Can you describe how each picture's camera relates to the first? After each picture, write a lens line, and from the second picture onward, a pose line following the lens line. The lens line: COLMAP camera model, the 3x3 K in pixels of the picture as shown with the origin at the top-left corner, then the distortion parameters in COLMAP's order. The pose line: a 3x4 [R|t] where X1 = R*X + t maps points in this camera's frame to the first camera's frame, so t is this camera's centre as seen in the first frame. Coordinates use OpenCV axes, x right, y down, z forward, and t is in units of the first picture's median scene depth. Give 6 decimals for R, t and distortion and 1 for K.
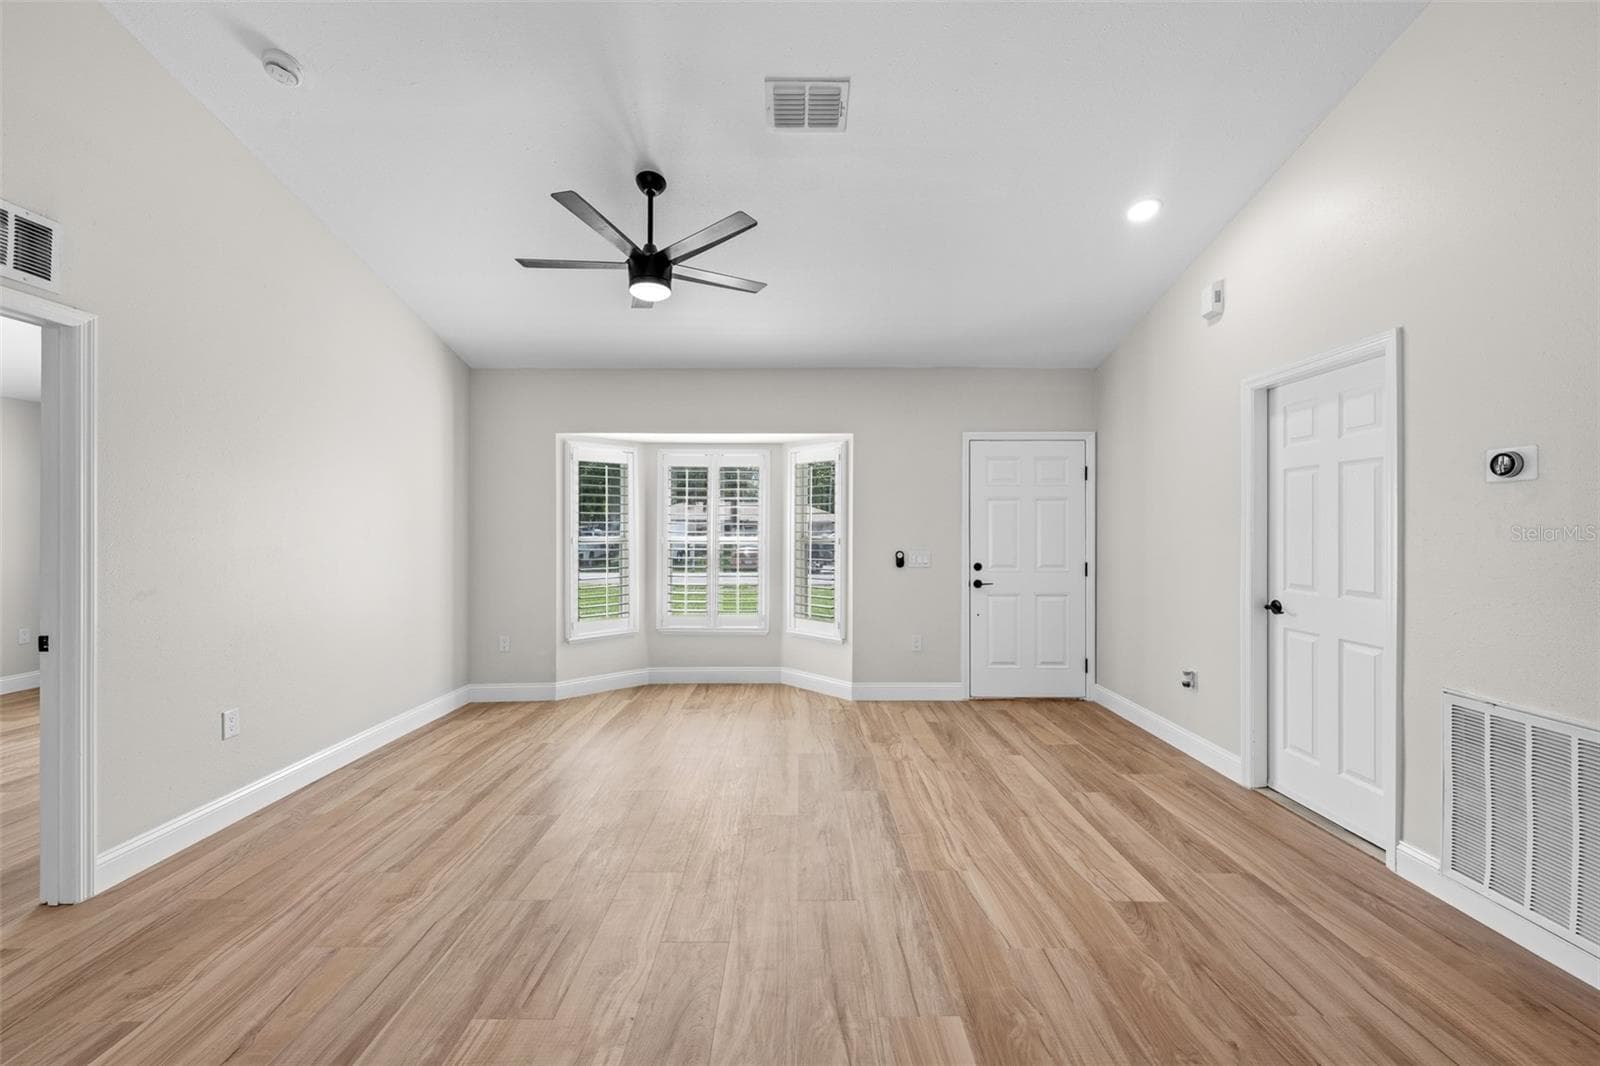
lens RADIAL K [[640.5, 0, 797.8], [0, 640.5, 529.9], [0, 0, 1]] dist [-0.000289, -0.000203]
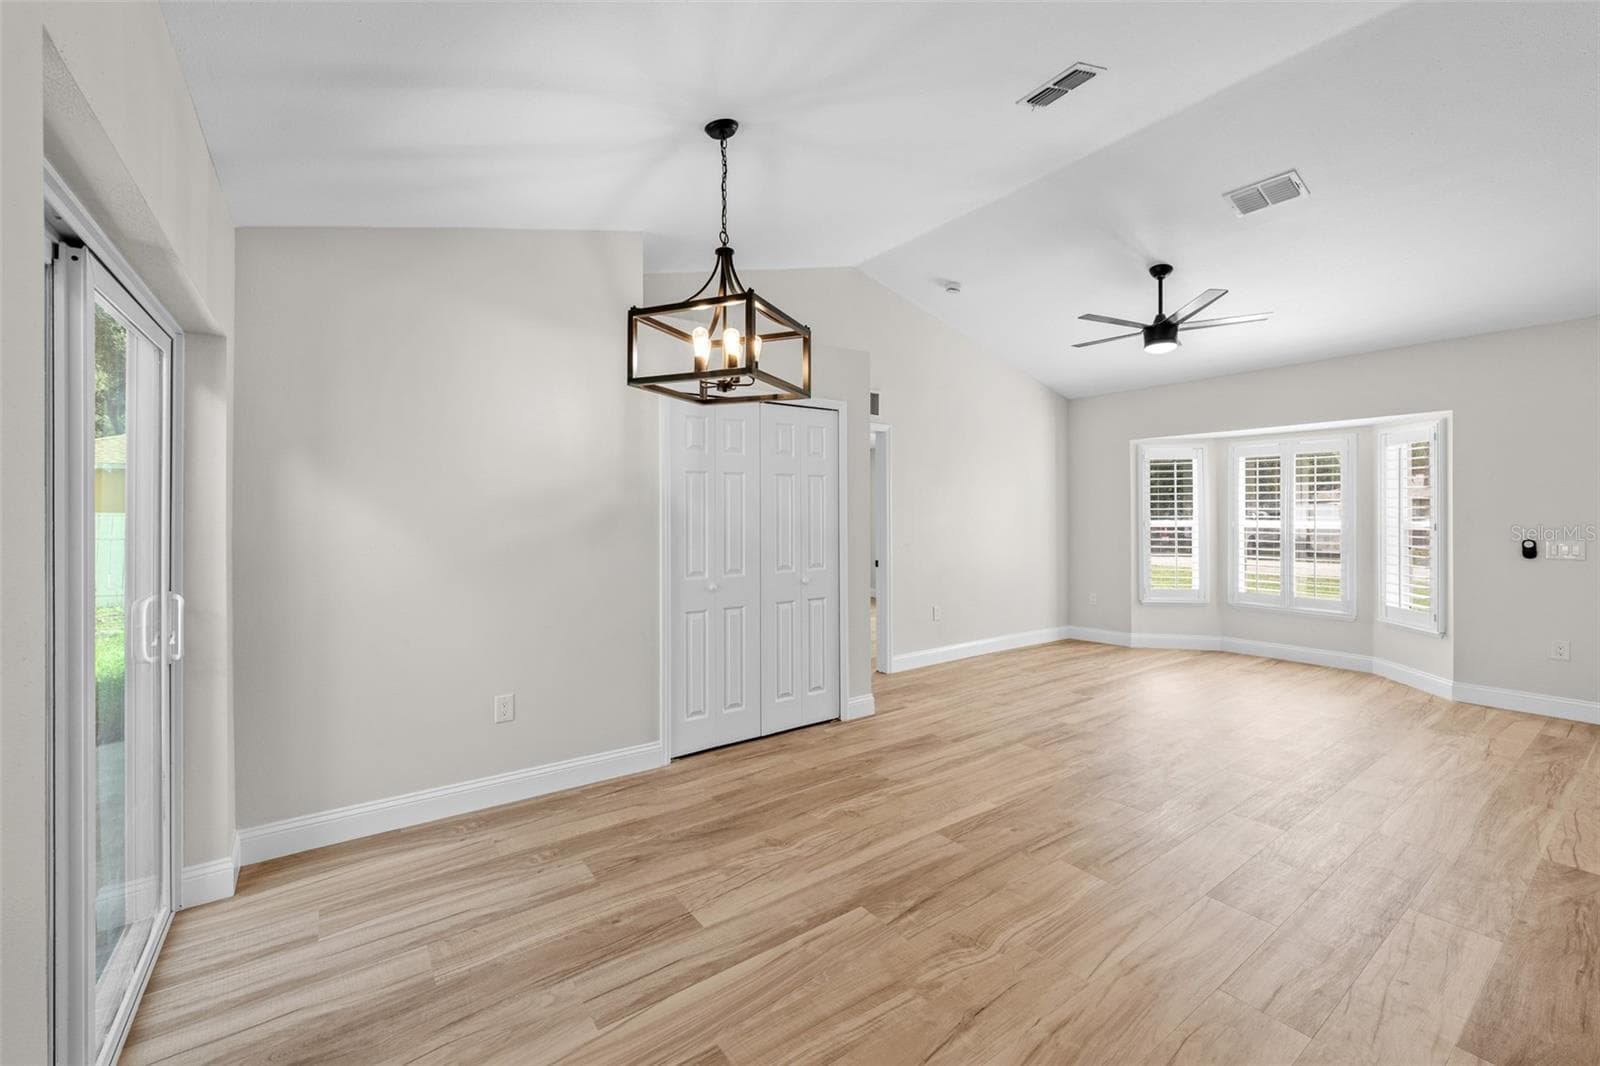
lens RADIAL K [[649.7, 0, 800.1], [0, 649.7, 511.2], [0, 0, 1]] dist [-0.000766, -0.000048]
pose [[0.585492, -0.004995, -0.810663, 0.390672], [0.004086, 0.999986, -0.003211, -0.008769], [0.810668, -0.001433, 0.585505, -0.408422]]
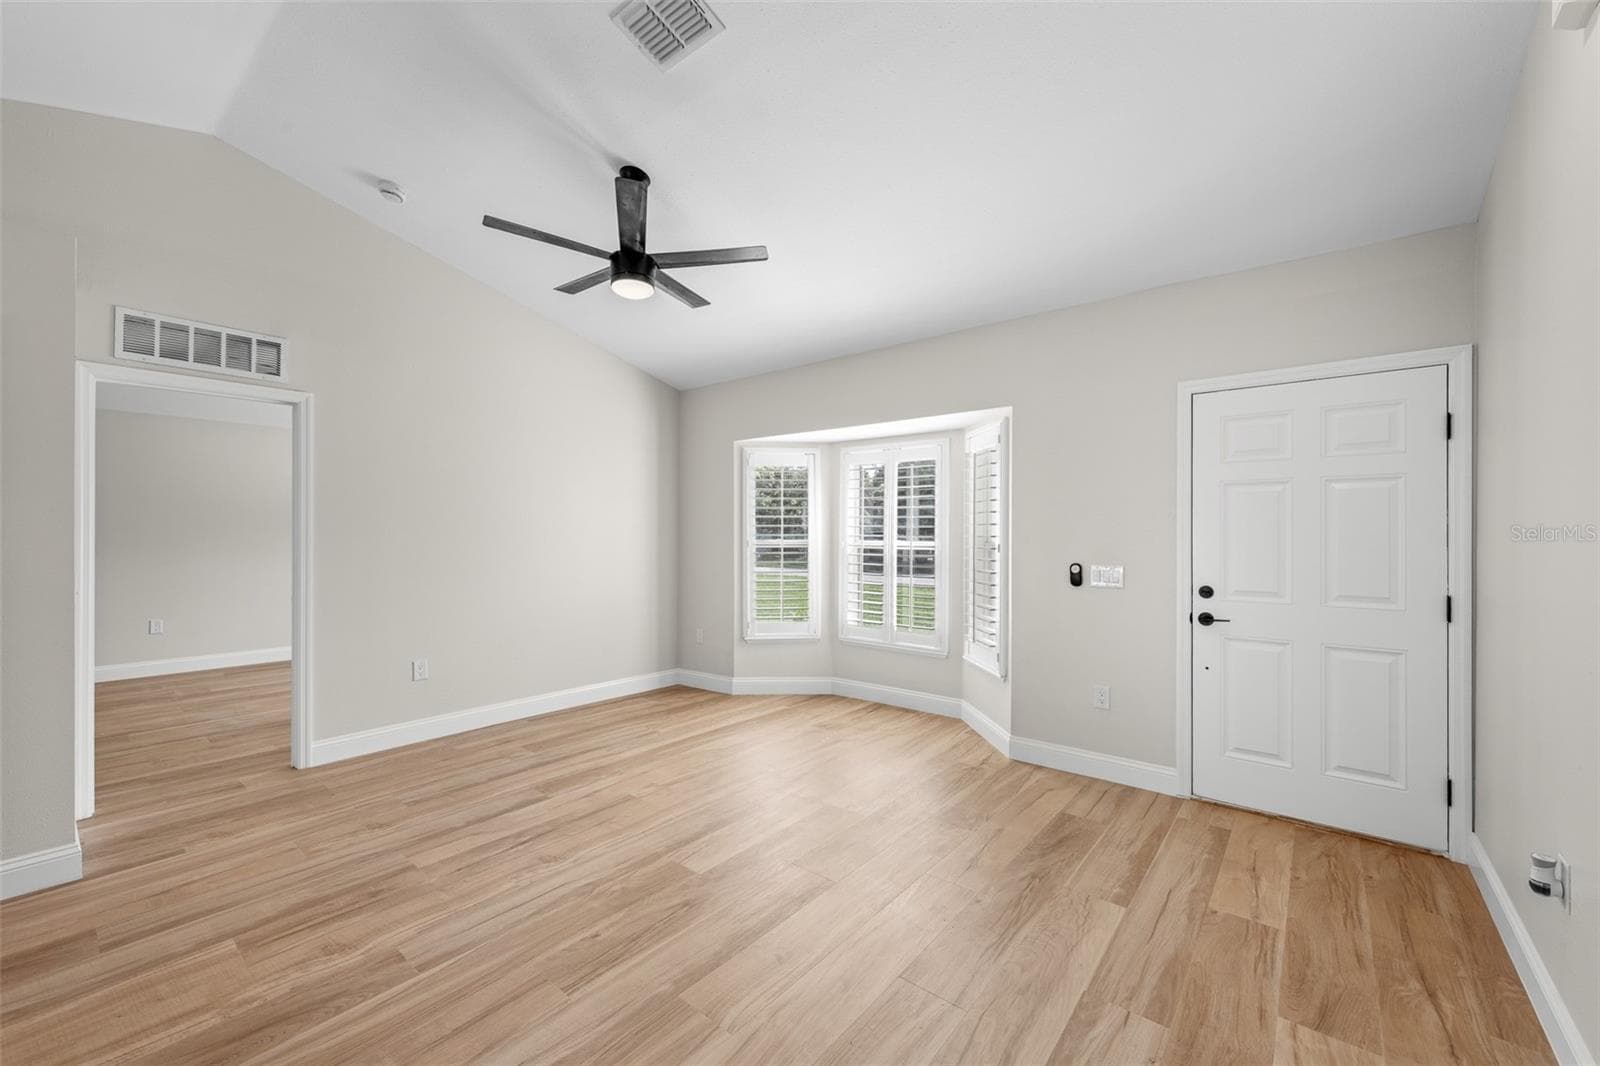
lens RADIAL K [[636.2, 0, 800.0], [0, 636.2, 533.0], [0, 0, 1]] dist [0.000175, -0.000048]
pose [[0.773408, 0.001346, -0.633907, 0.493283], [-0.002542, 0.999996, -0.000978, 0.000905], [0.633904, 0.002368, 0.773408, 0.345076]]
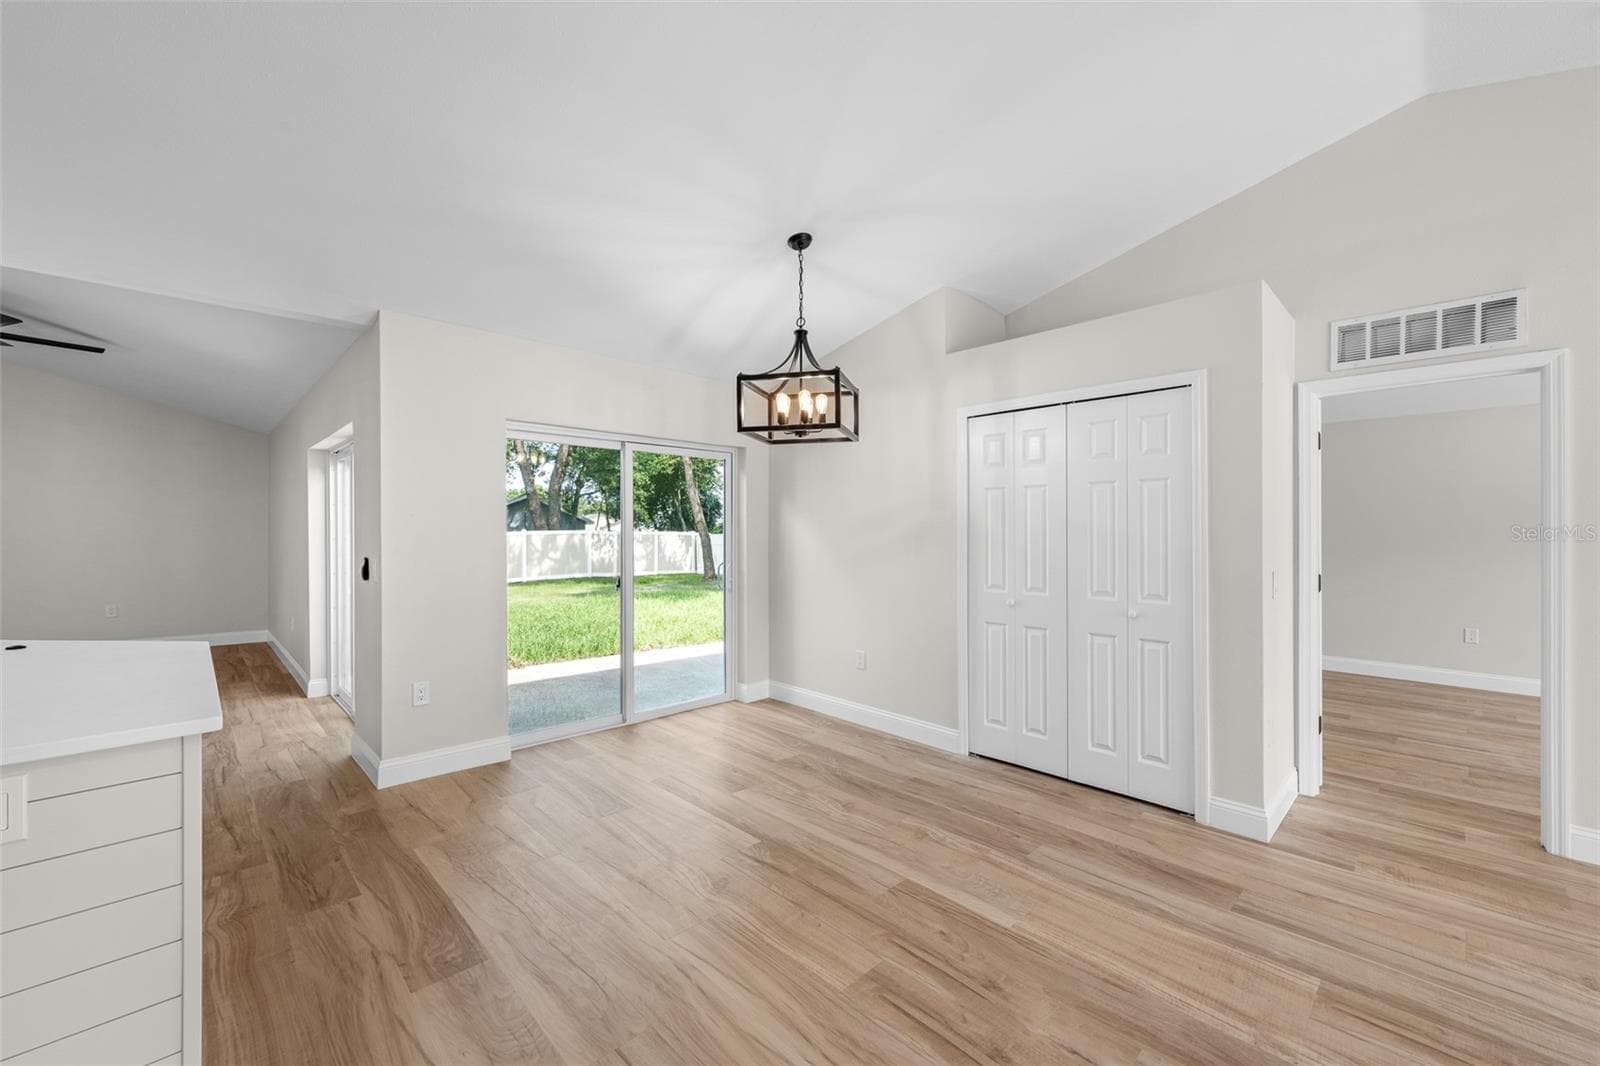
lens RADIAL K [[640.5, 0, 797.8], [0, 640.5, 529.9], [0, 0, 1]] dist [-0.000289, -0.000203]
pose [[-0.720975, -0.003078, -0.692955, 0.420067], [-0.001698, 0.999995, -0.002676, -0.003993], [0.692960, -0.000752, -0.720976, 0.539172]]
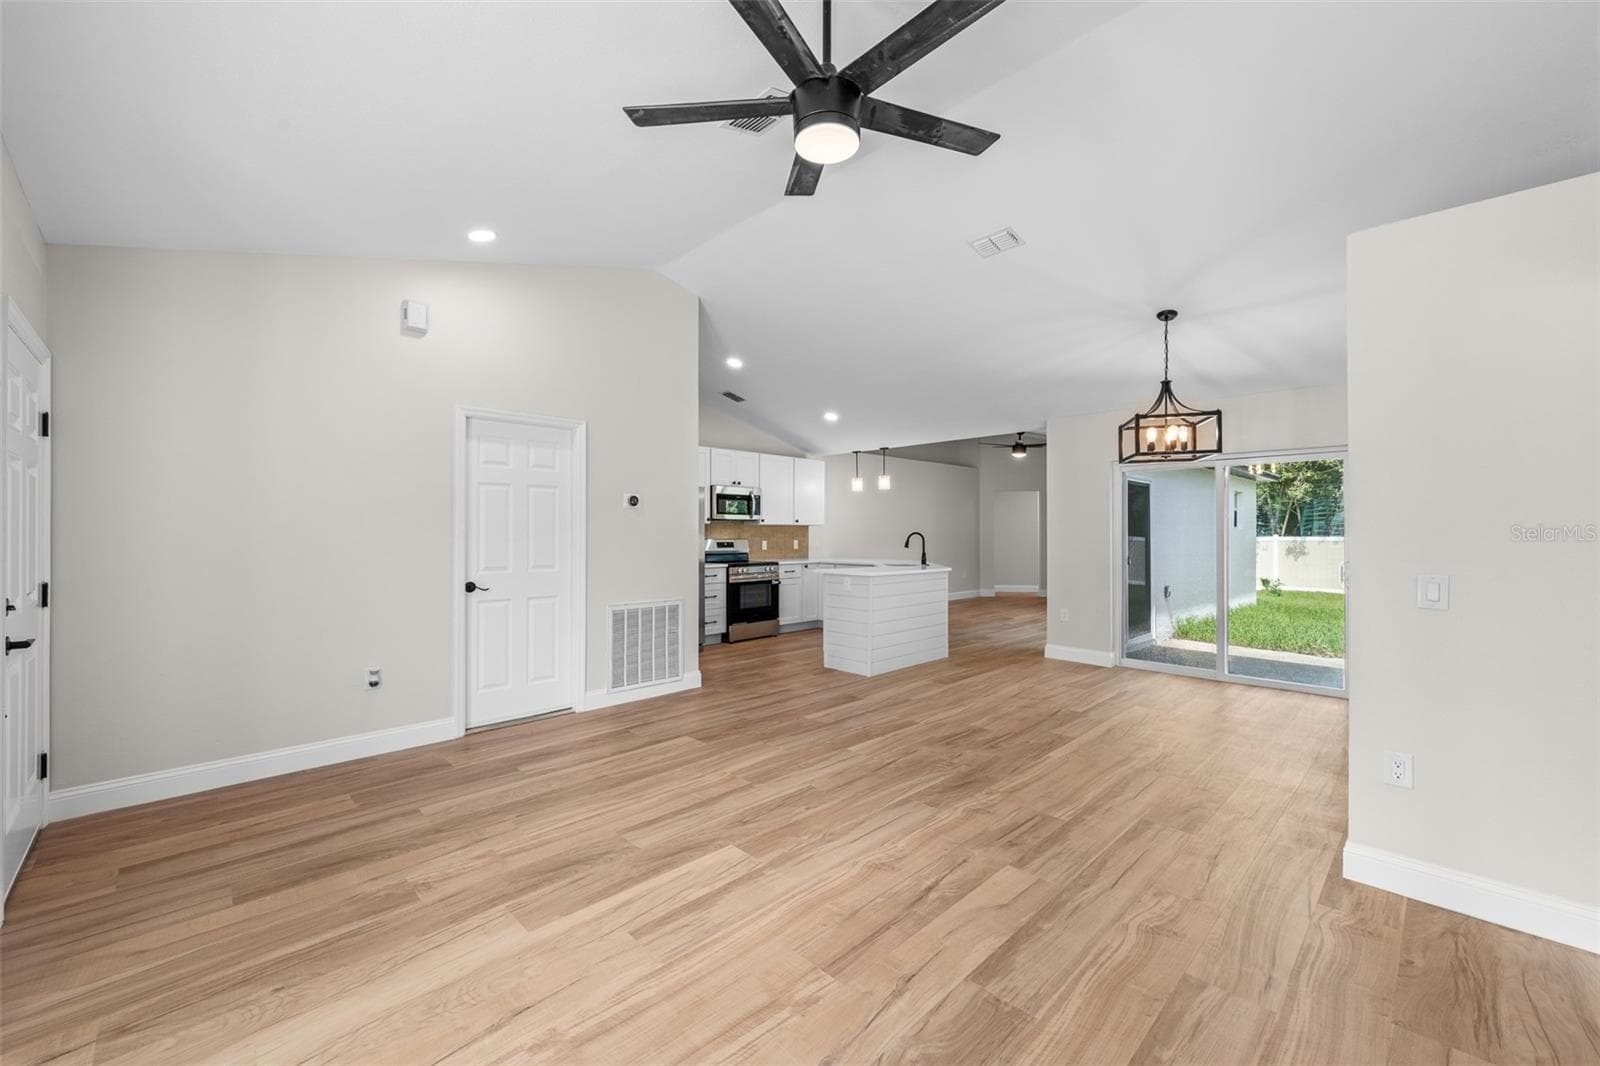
lens RADIAL K [[636.2, 0, 800.0], [0, 636.2, 533.0], [0, 0, 1]] dist [0.000175, -0.000048]
pose [[-0.700208, -0.002930, 0.713933, -0.552971], [-0.002815, 0.999995, 0.001344, 0.005891], [-0.713933, -0.001069, -0.700213, 1.223832]]
